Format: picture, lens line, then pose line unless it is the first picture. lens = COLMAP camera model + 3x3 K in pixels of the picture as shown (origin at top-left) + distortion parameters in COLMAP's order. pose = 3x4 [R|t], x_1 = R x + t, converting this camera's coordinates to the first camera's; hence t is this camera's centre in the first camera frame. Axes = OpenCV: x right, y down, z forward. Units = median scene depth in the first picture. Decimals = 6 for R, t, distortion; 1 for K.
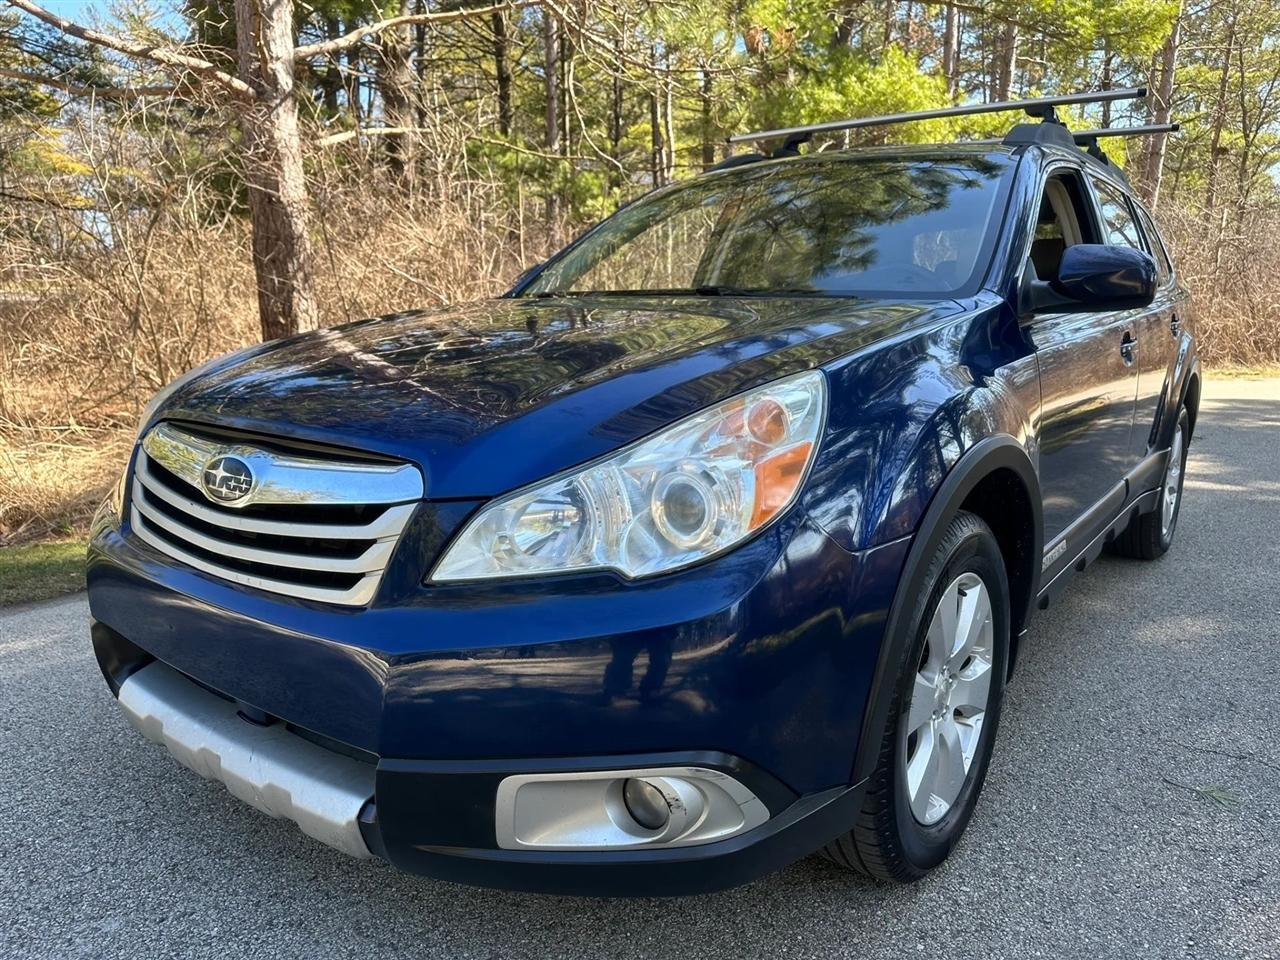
lens RADIAL K [[905.8, 0, 640.1], [0, 905.8, 477.5], [0, 0, 1]] dist [0.001587, -0.005905]
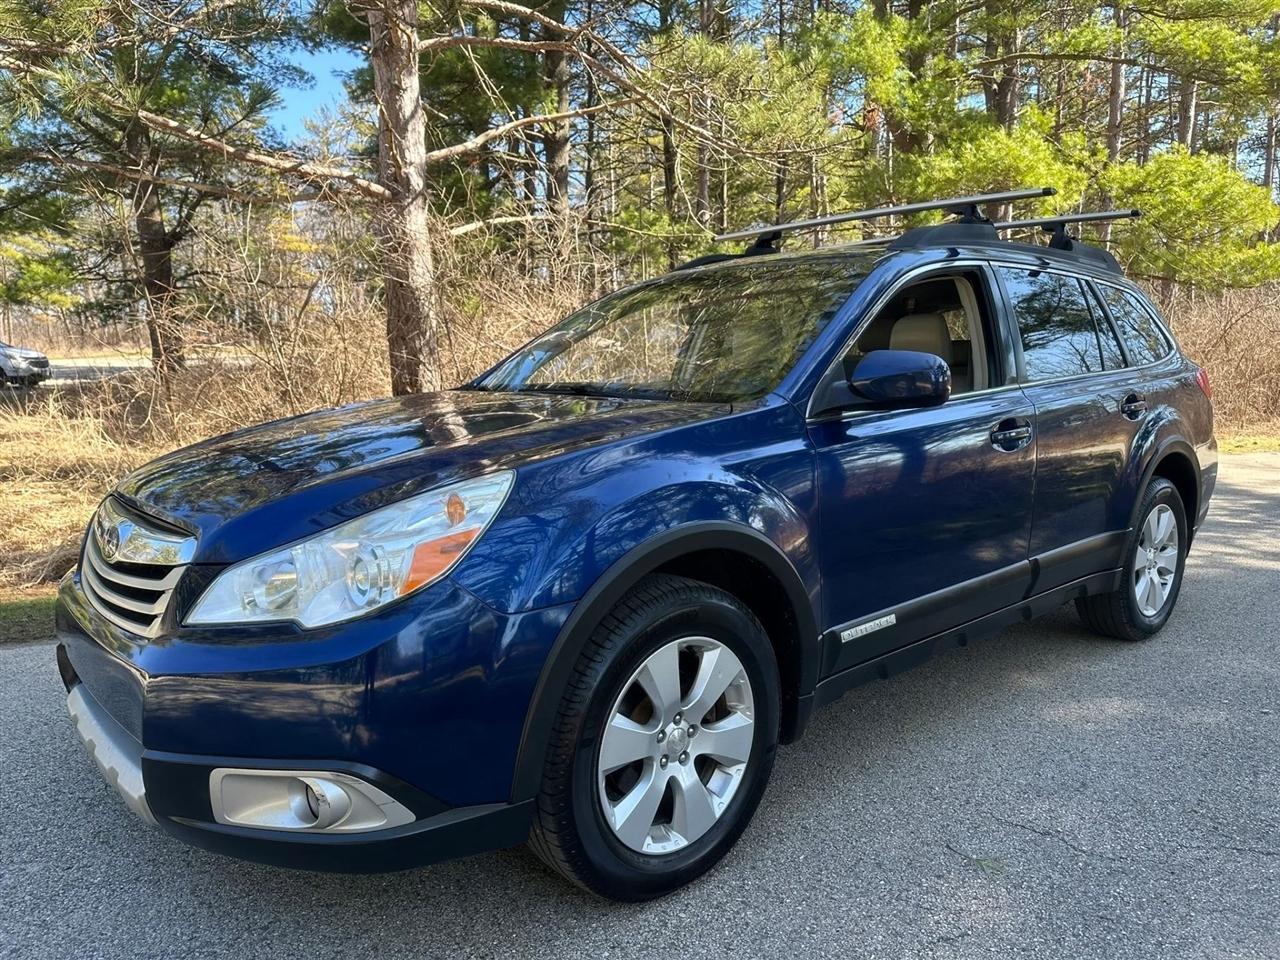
lens RADIAL K [[897.8, 0, 640.0], [0, 897.8, 480.0], [0, 0, 1]] dist [0.028001, -0.031708]
pose [[0.979868, 0.016781, -0.198941, 0.552196], [-0.028203, 0.998104, -0.054715, -0.036471], [0.197646, 0.059224, 0.978483, -0.175296]]
